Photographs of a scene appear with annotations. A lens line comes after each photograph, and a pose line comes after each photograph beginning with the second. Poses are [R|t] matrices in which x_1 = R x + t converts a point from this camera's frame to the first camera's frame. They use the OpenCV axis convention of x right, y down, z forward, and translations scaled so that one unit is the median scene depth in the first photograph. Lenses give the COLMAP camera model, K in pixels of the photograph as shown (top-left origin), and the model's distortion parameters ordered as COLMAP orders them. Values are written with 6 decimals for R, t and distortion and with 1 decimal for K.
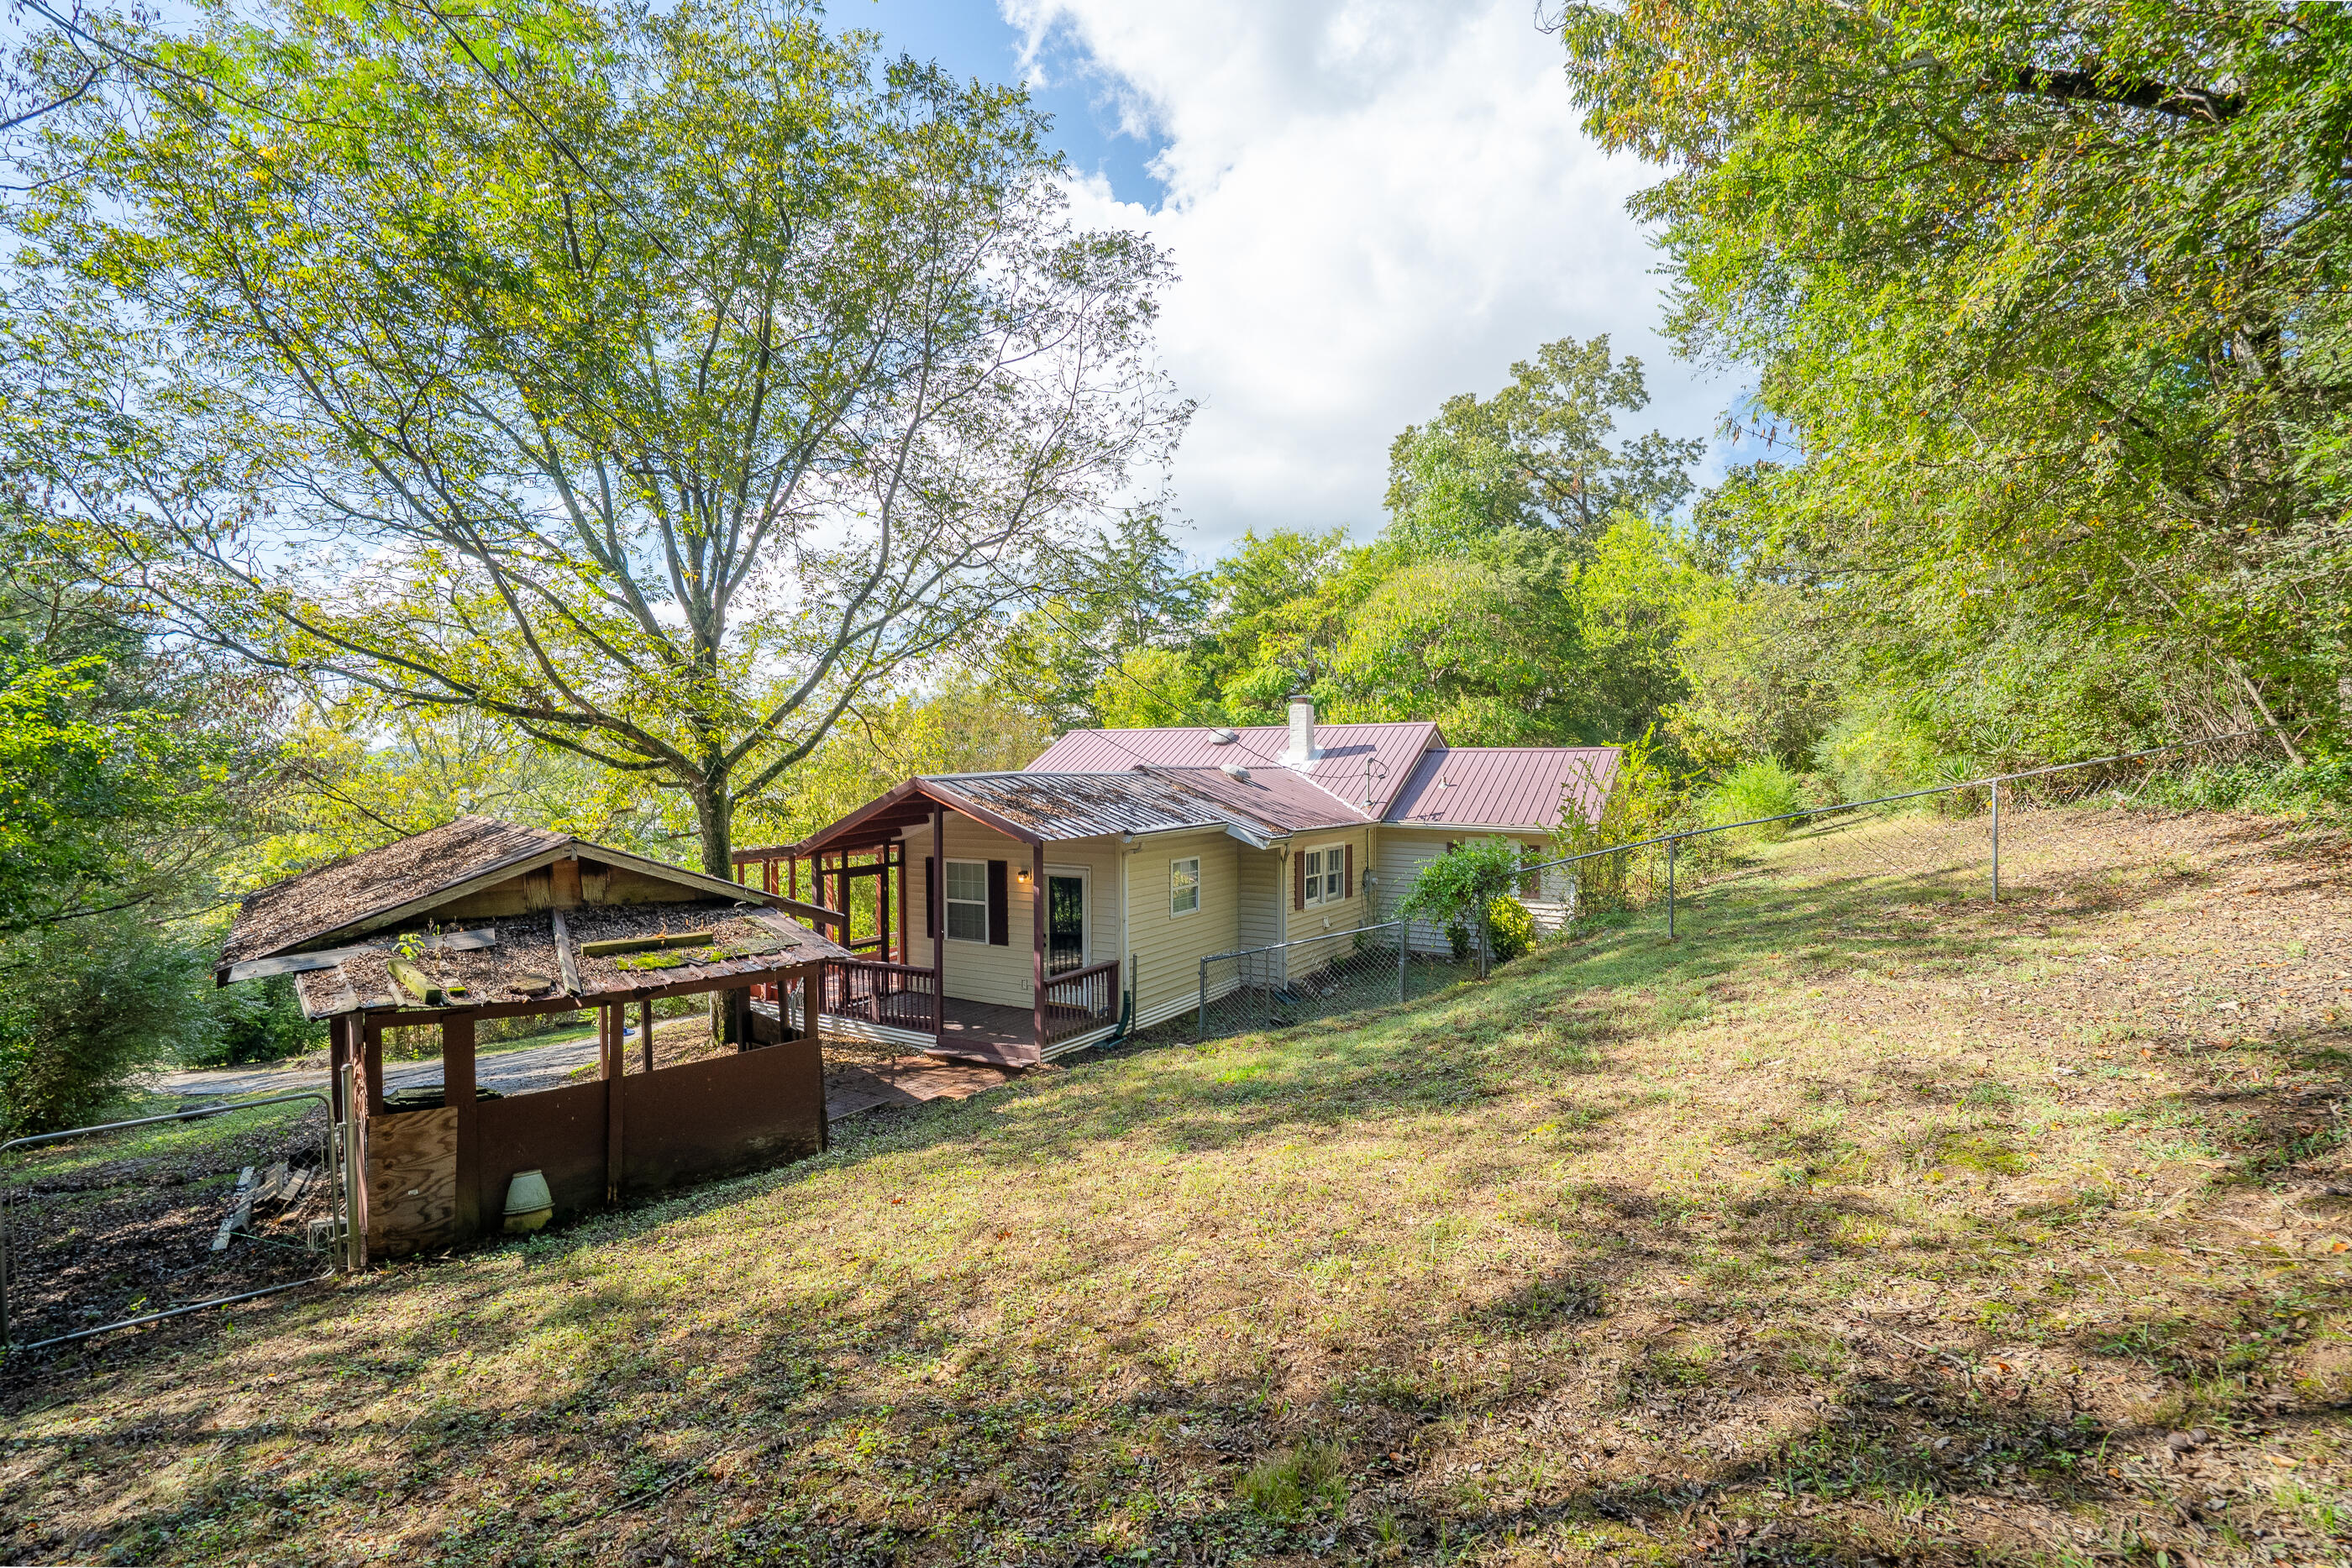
lens RADIAL K [[1113.7, 0, 1187.1], [0, 1113.7, 771.8], [0, 0, 1]] dist [-0.029455, 0.001431]
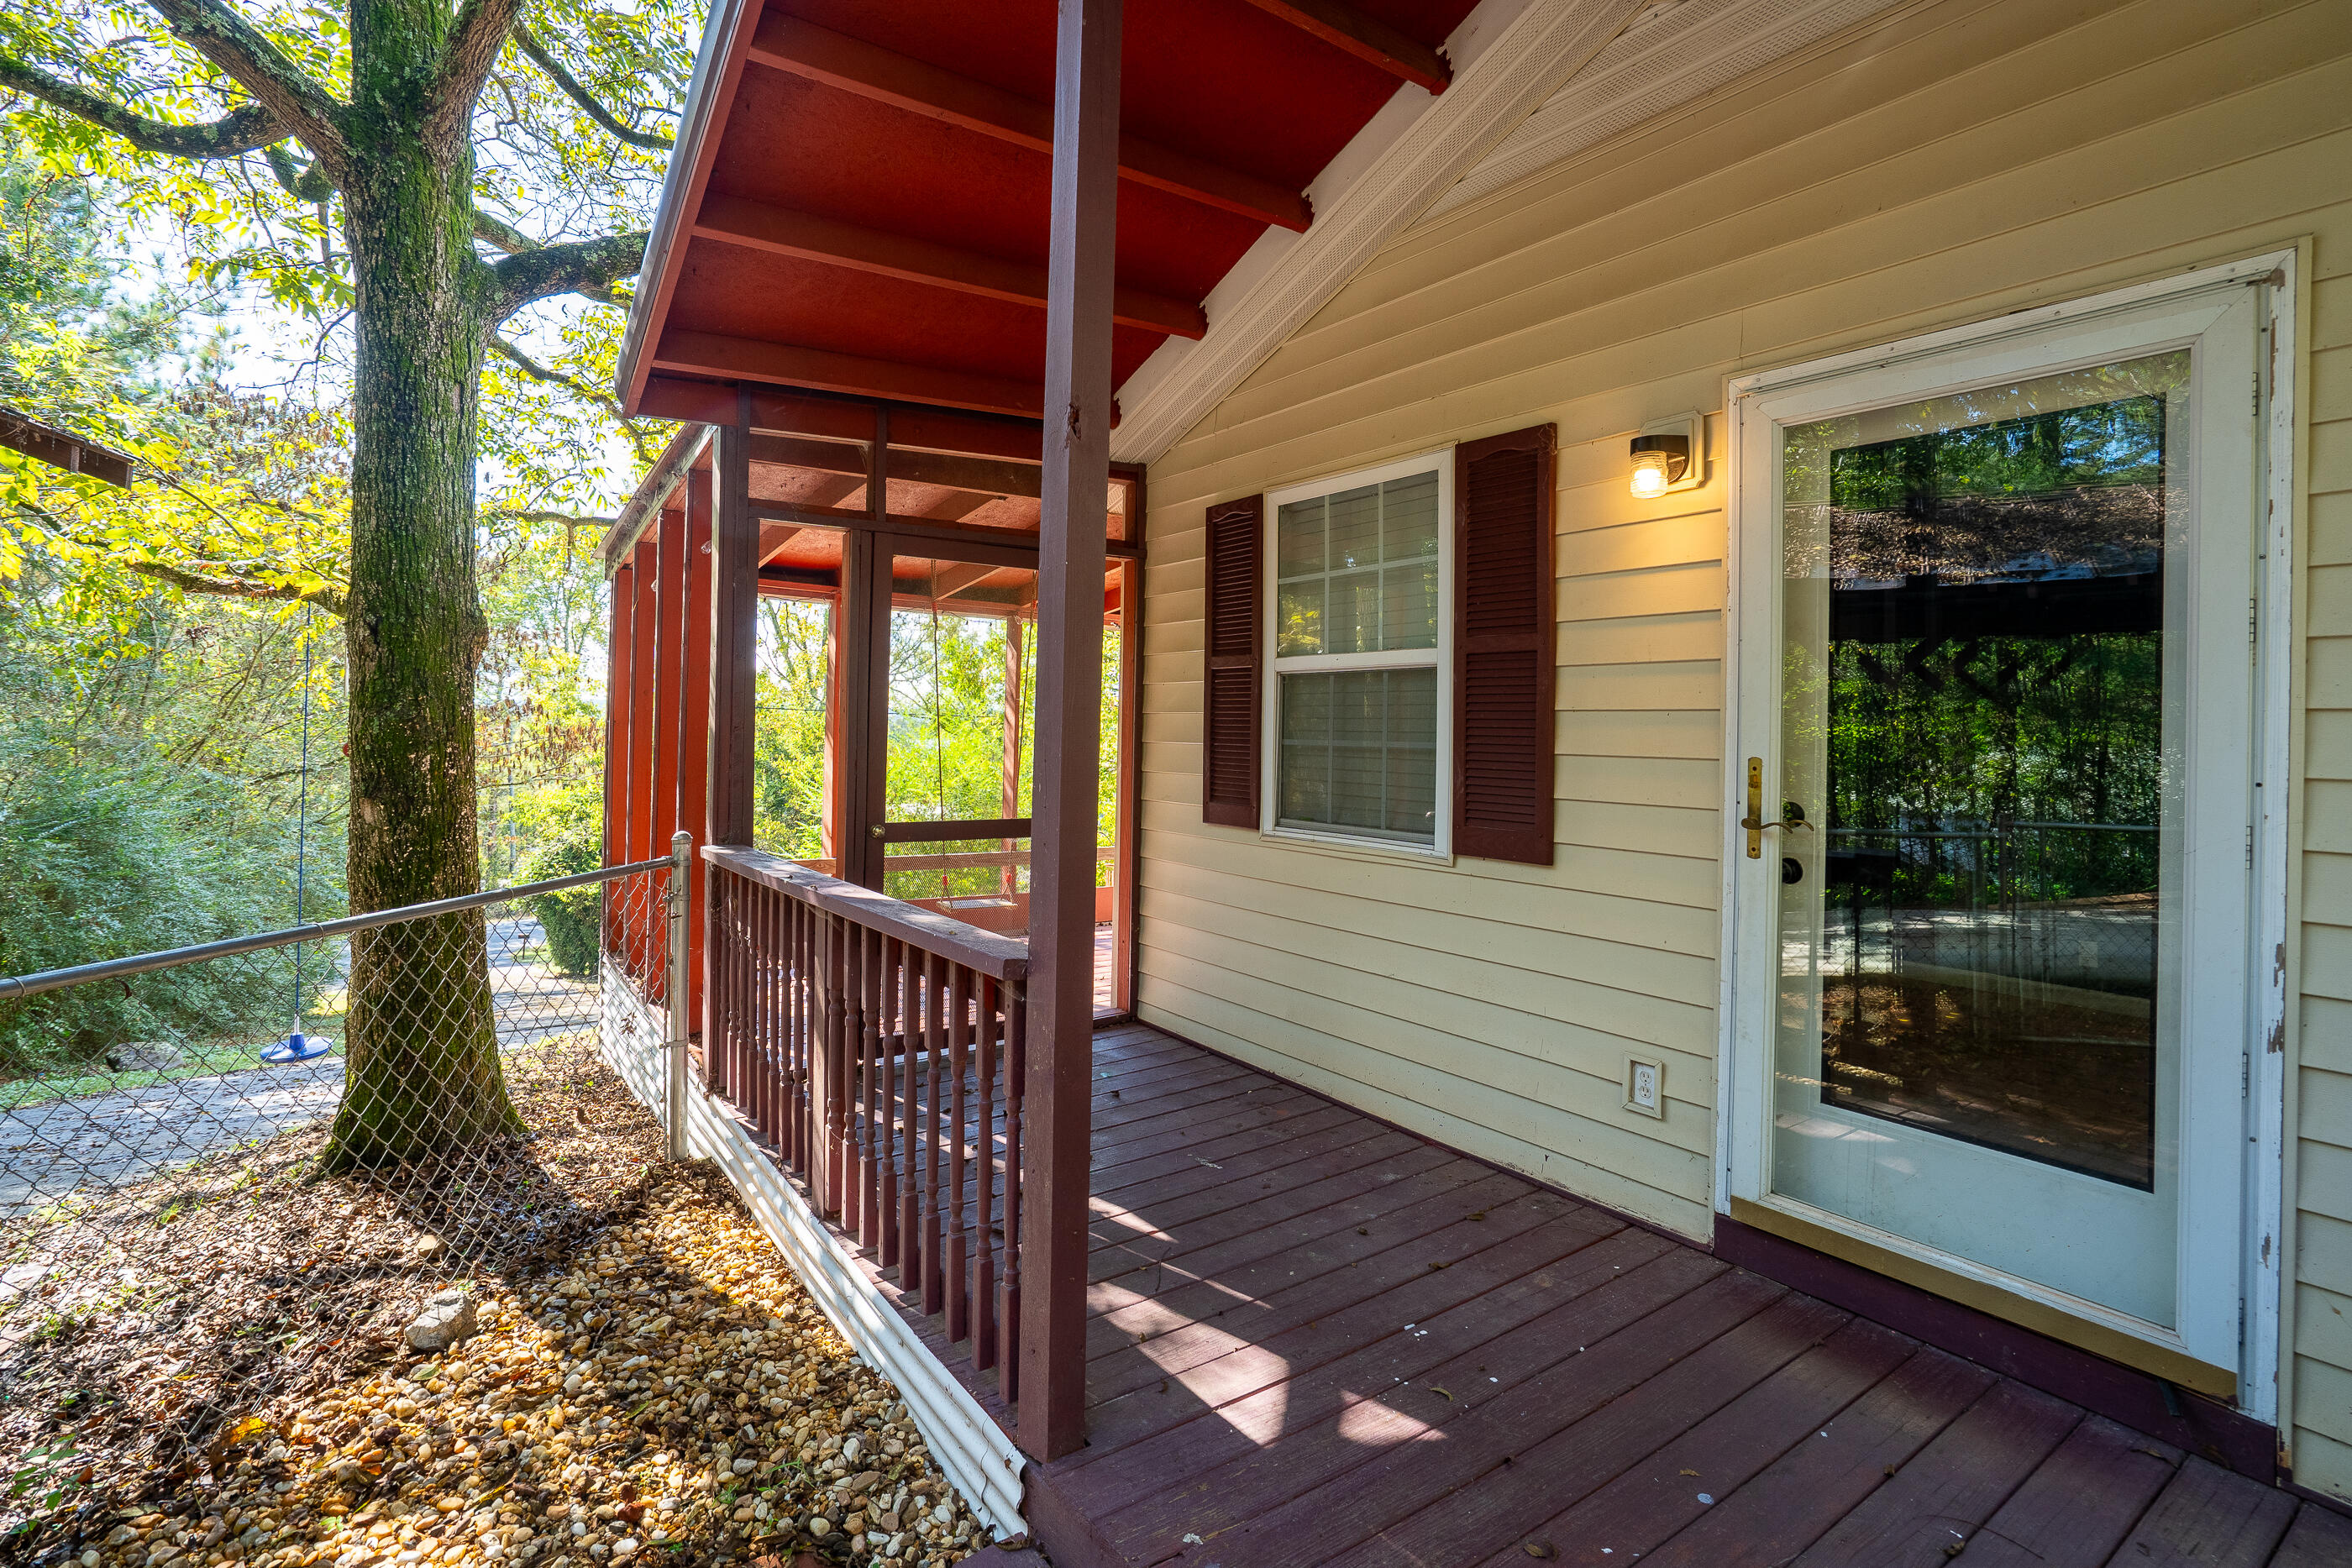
lens RADIAL K [[1141.7, 0, 1162.5], [0, 1141.7, 738.1], [0, 0, 1]] dist [-0.024362, 0.000932]
pose [[0.907142, 0.026153, -0.420010, -0.142457], [-0.023706, 0.999658, 0.011046, 0.135918], [0.420155, -0.000064, 0.907452, 0.808370]]
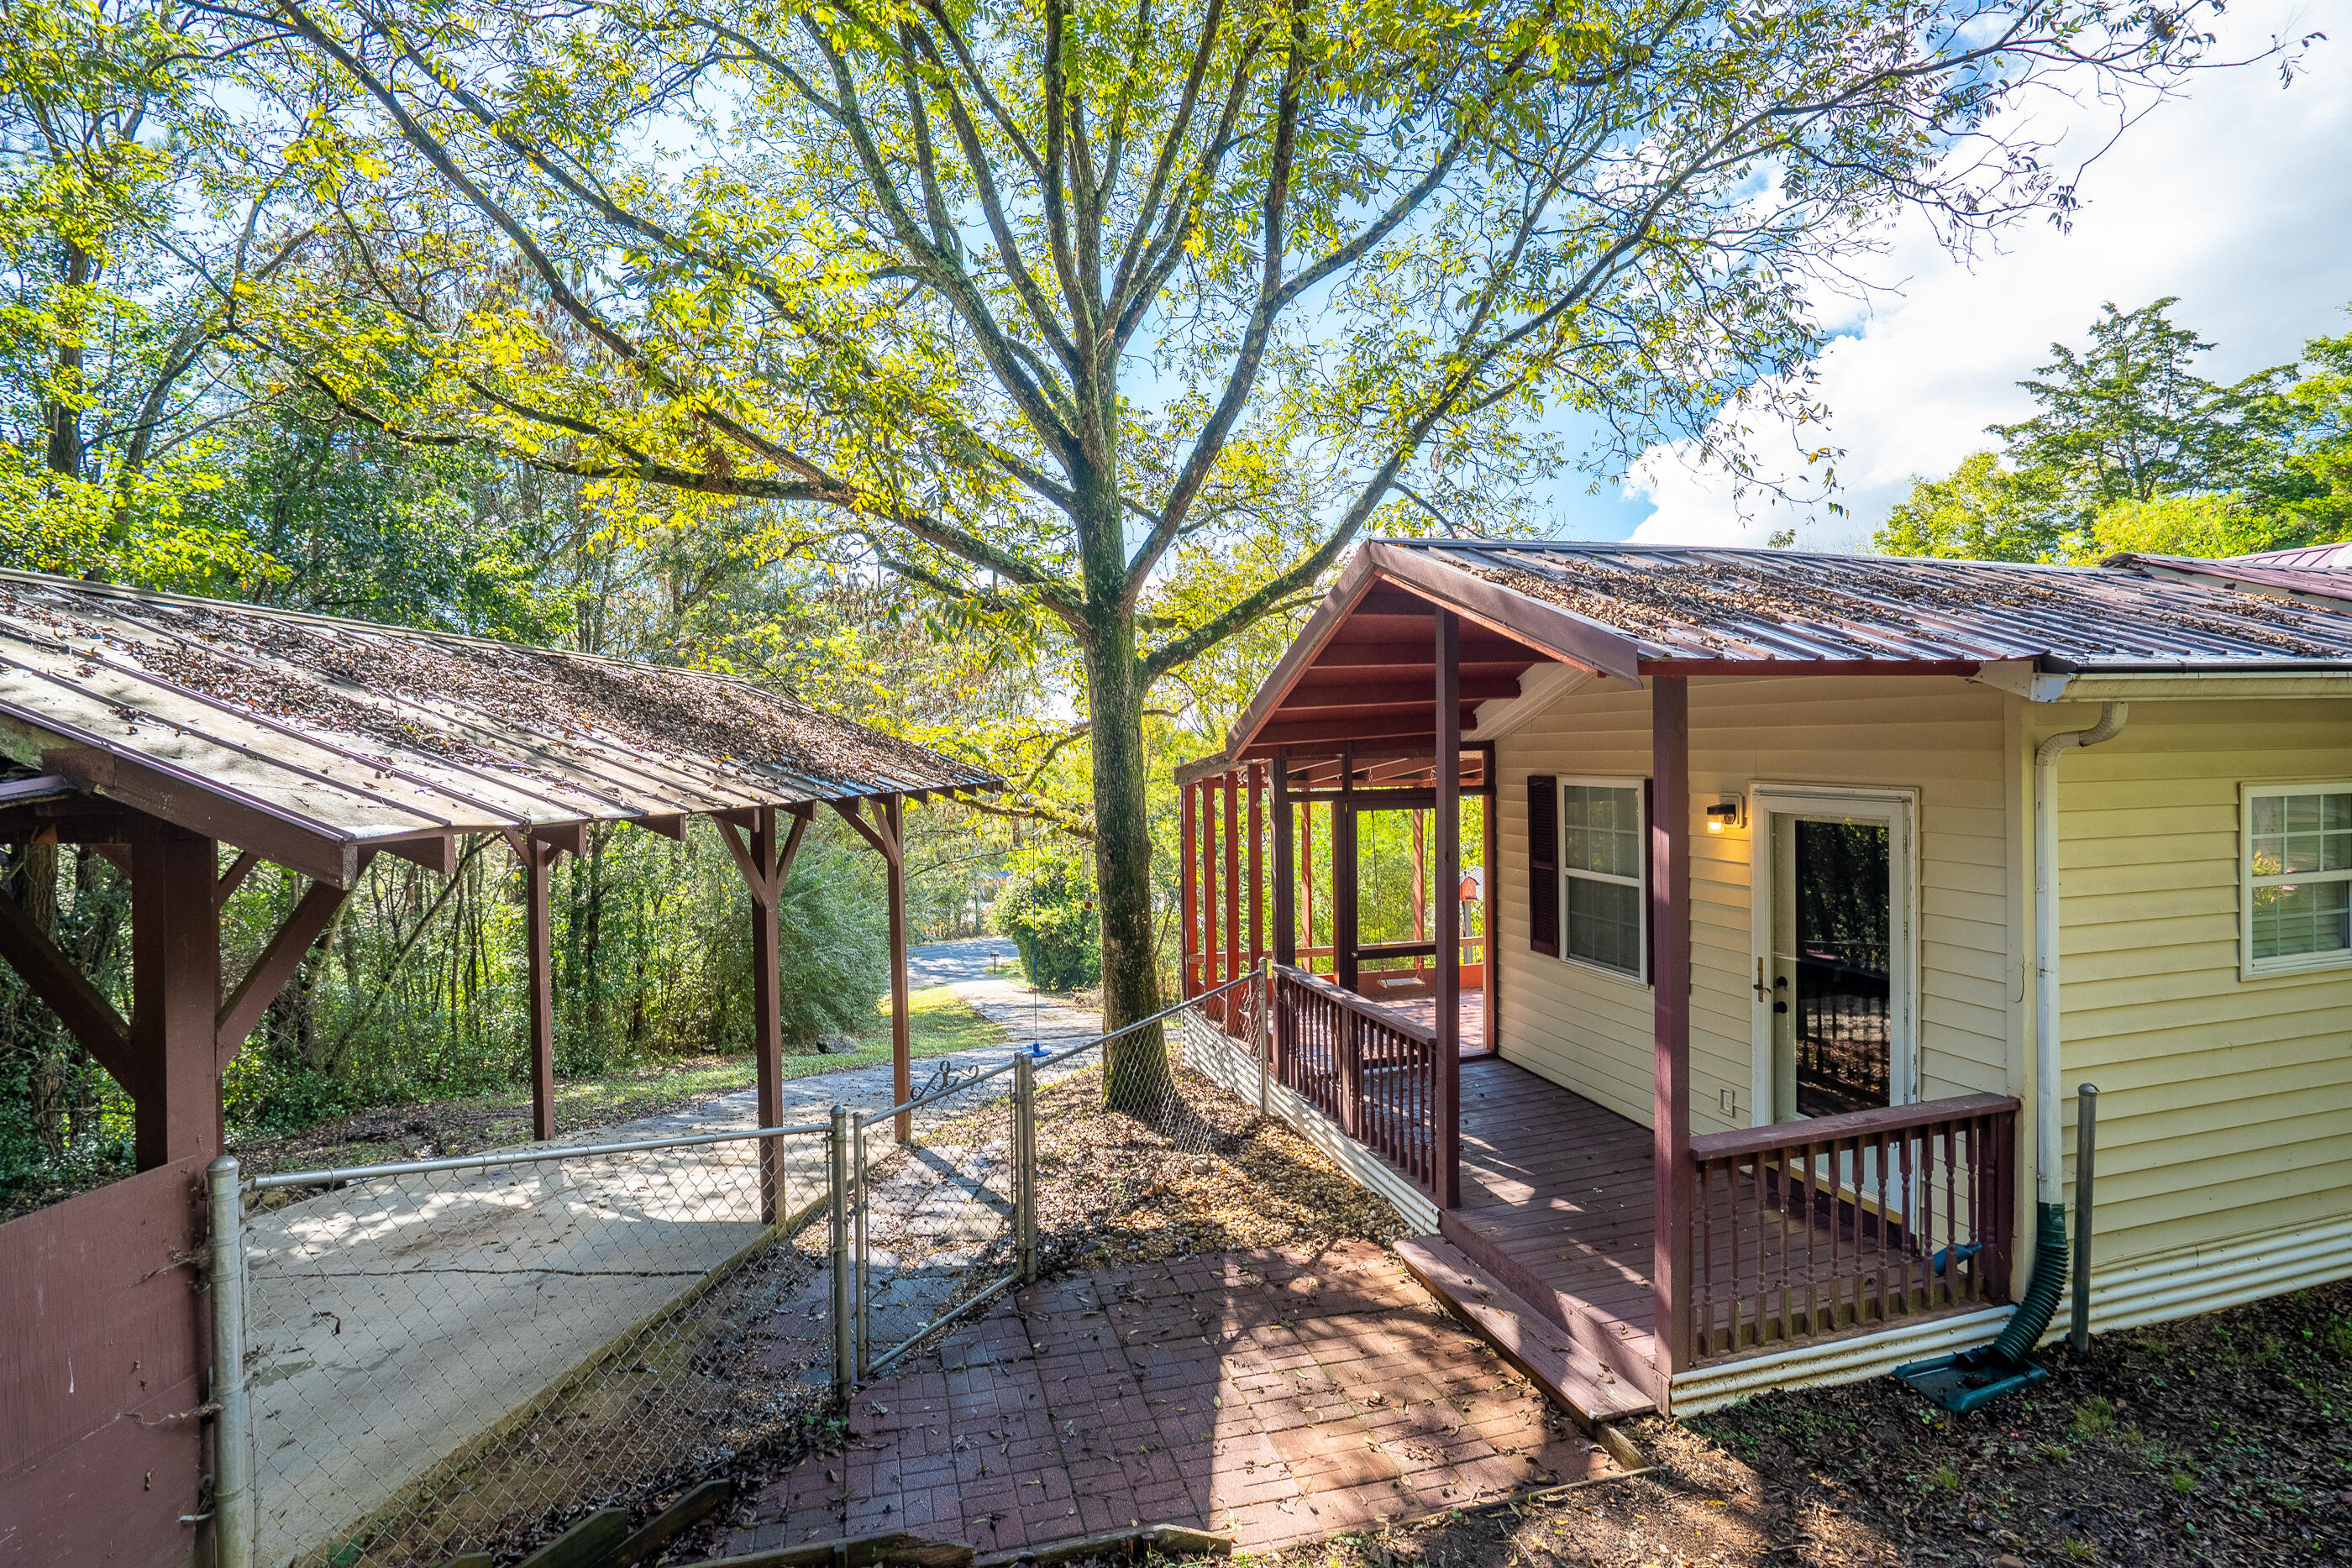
lens RADIAL K [[1113.7, 0, 1187.1], [0, 1113.7, 771.8], [0, 0, 1]] dist [-0.029455, 0.001431]
pose [[0.724216, 0.004288, -0.689560, -0.020384], [0.010398, 0.999799, 0.017138, 0.069852], [0.689495, -0.019582, 0.724026, 0.604587]]
